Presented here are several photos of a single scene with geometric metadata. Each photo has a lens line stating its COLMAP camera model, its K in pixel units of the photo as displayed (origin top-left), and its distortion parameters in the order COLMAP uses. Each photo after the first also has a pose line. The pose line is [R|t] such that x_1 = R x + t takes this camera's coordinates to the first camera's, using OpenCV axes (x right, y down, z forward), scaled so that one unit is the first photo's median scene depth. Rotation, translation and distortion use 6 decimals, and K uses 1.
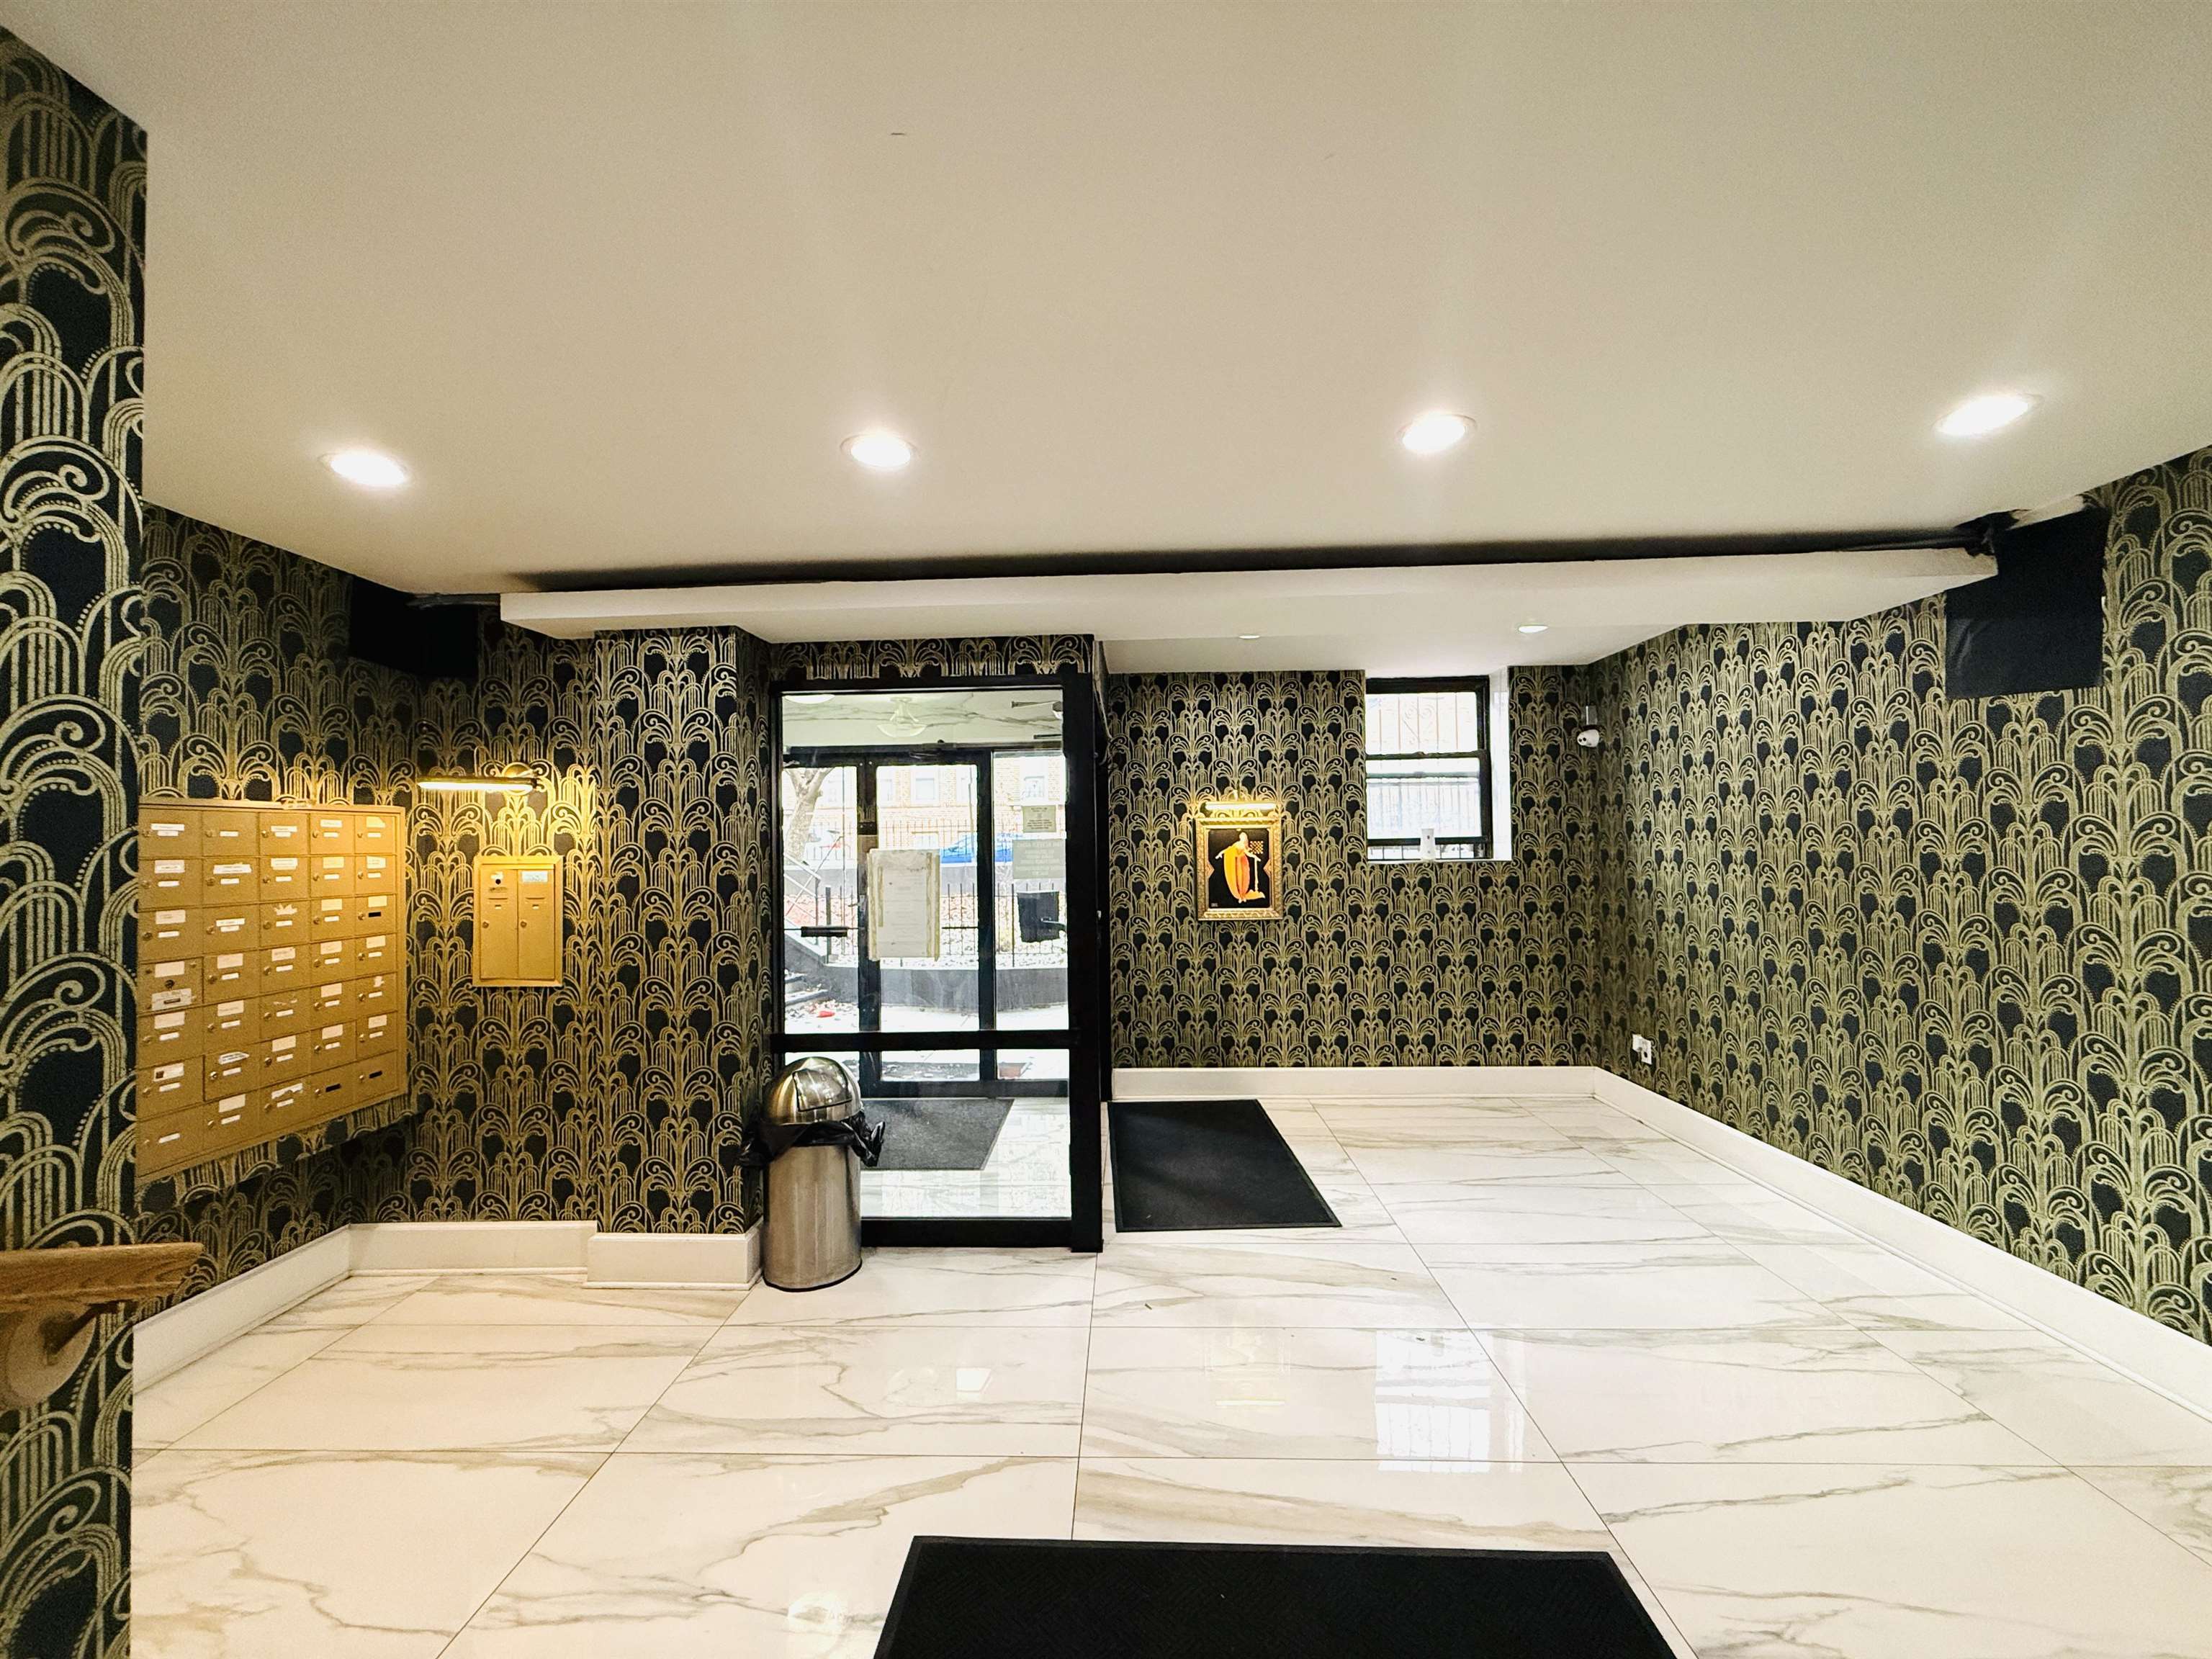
lens RADIAL K [[895.1, 0, 1106.2], [0, 895.1, 831.4], [0, 0, 1]] dist [0.000249, -0.000266]
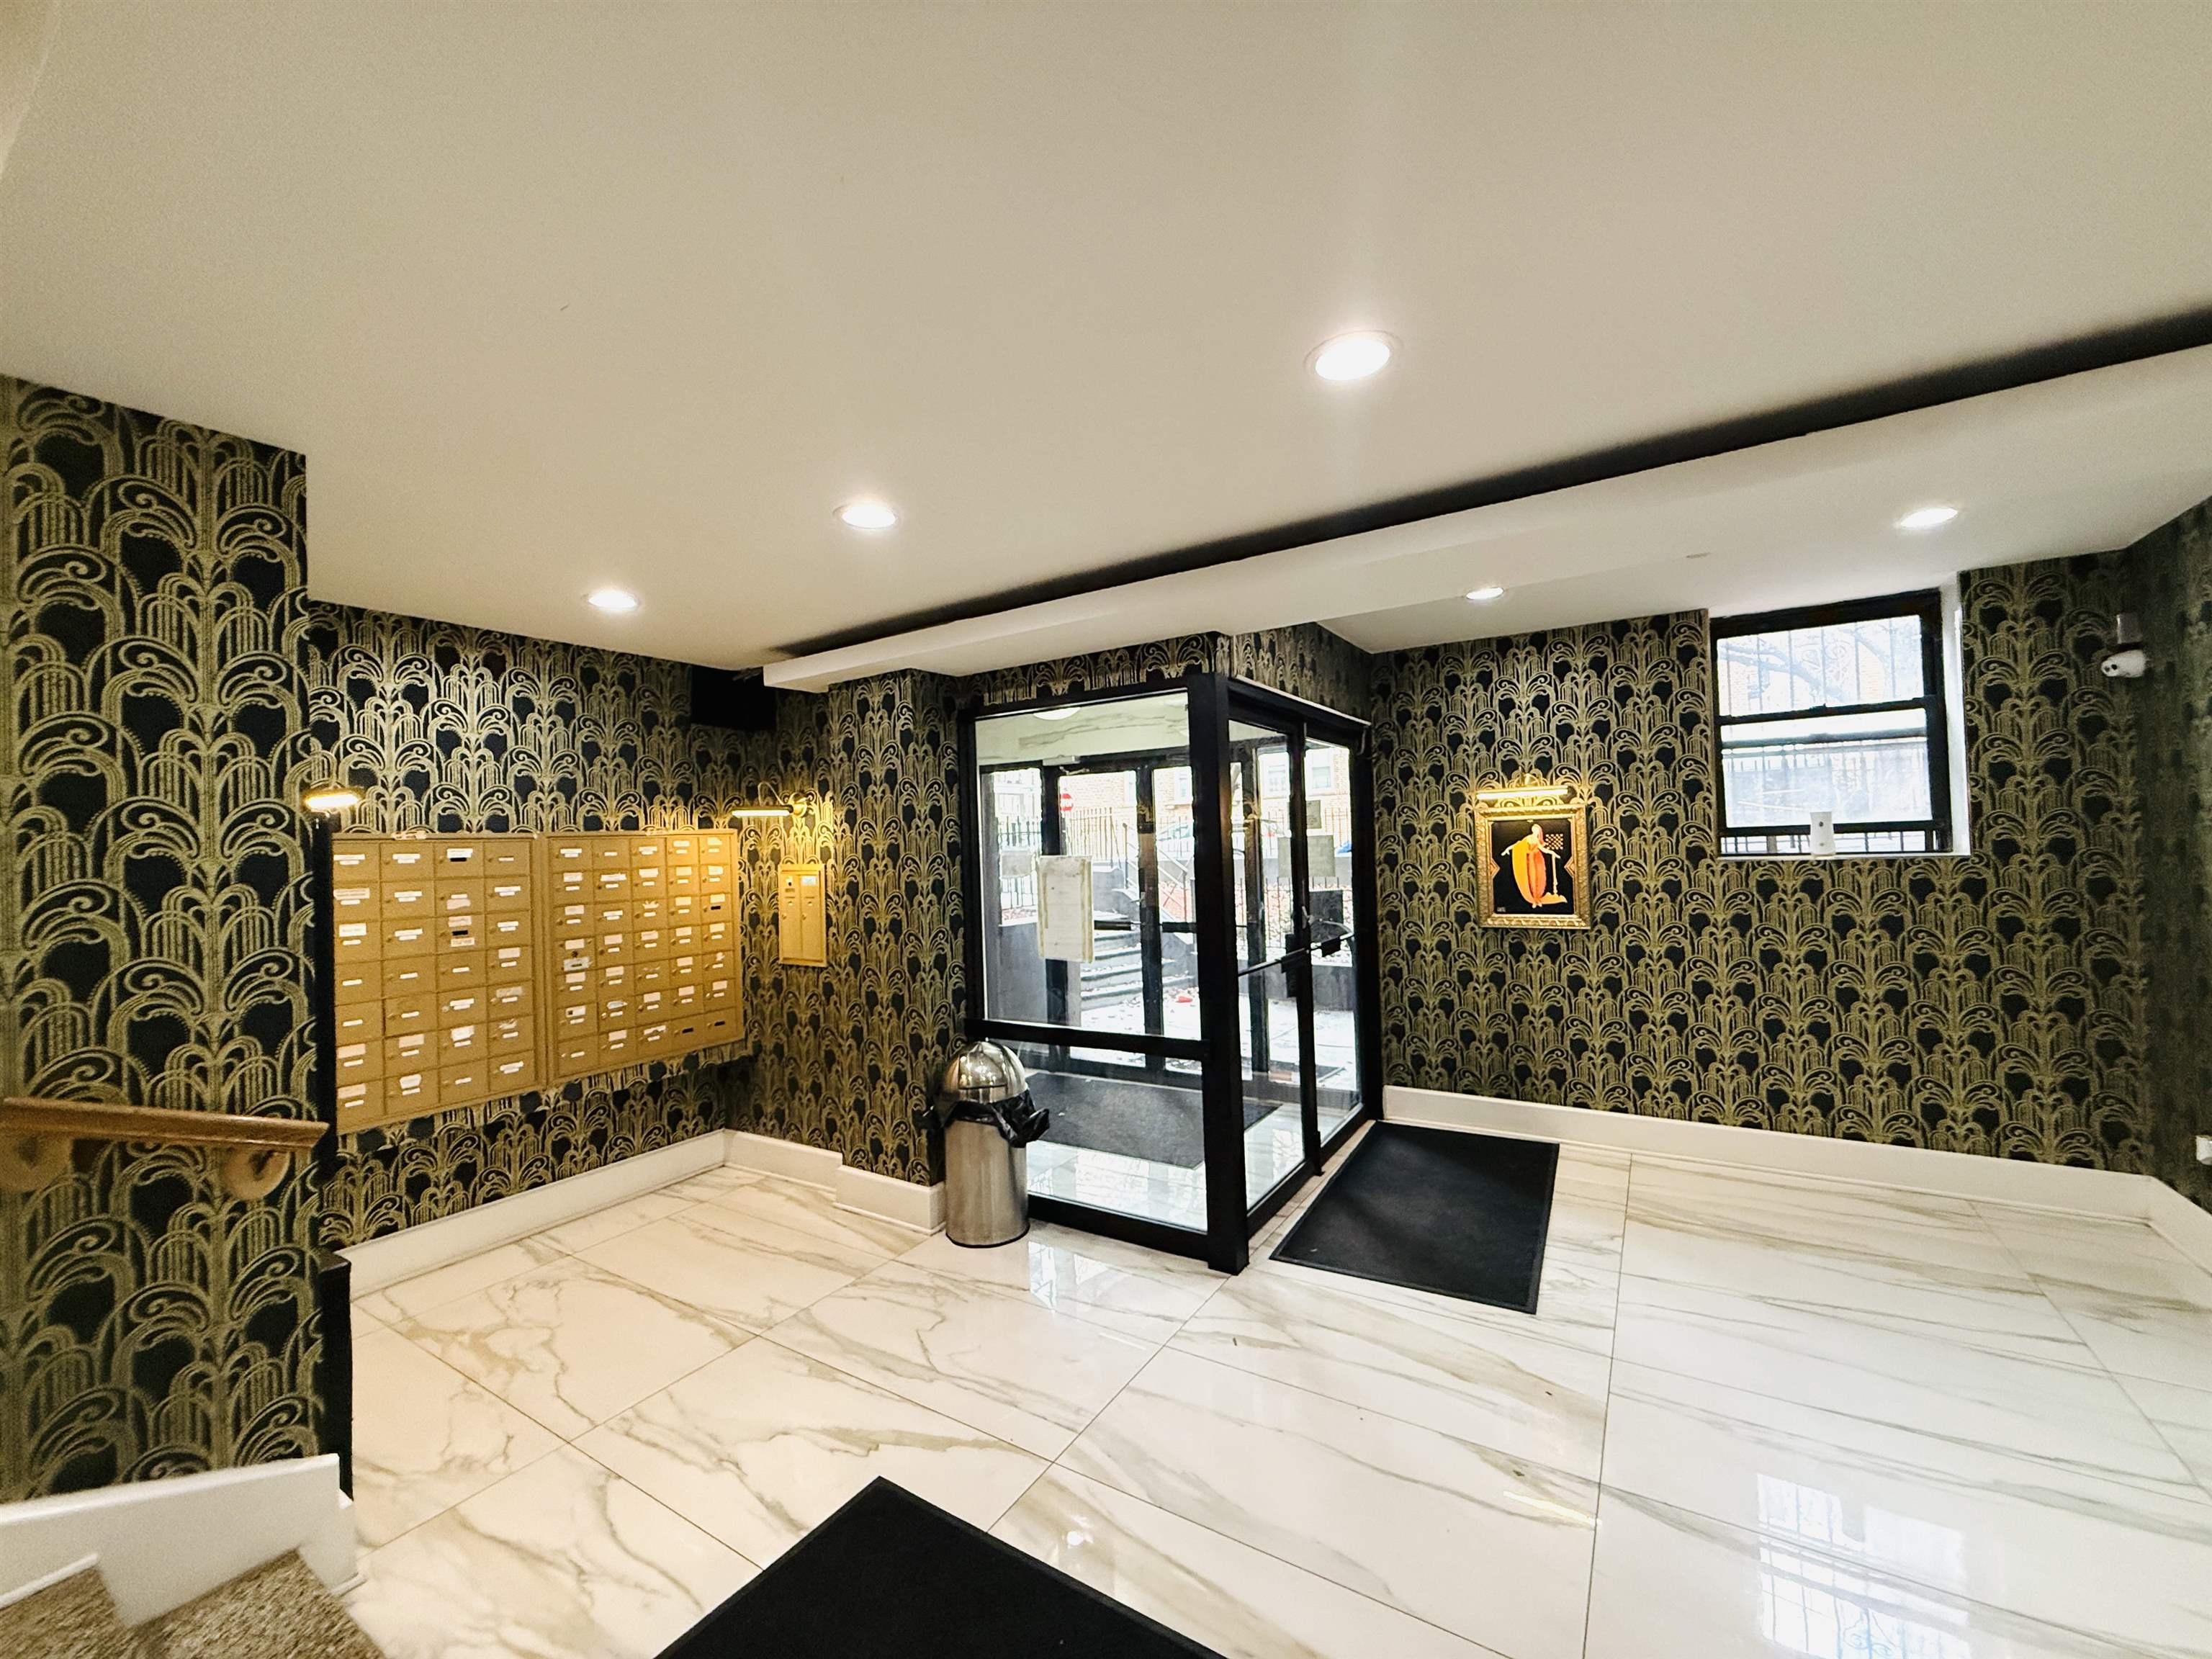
lens RADIAL K [[895.1, 0, 1100.9], [0, 895.1, 830.8], [0, 0, 1]] dist [0.000249, -0.000266]
pose [[0.857553, -0.020861, -0.513972, 0.387010], [0.029492, 0.999528, 0.008639, -0.019553], [0.513549, -0.022567, 0.857763, 0.116963]]
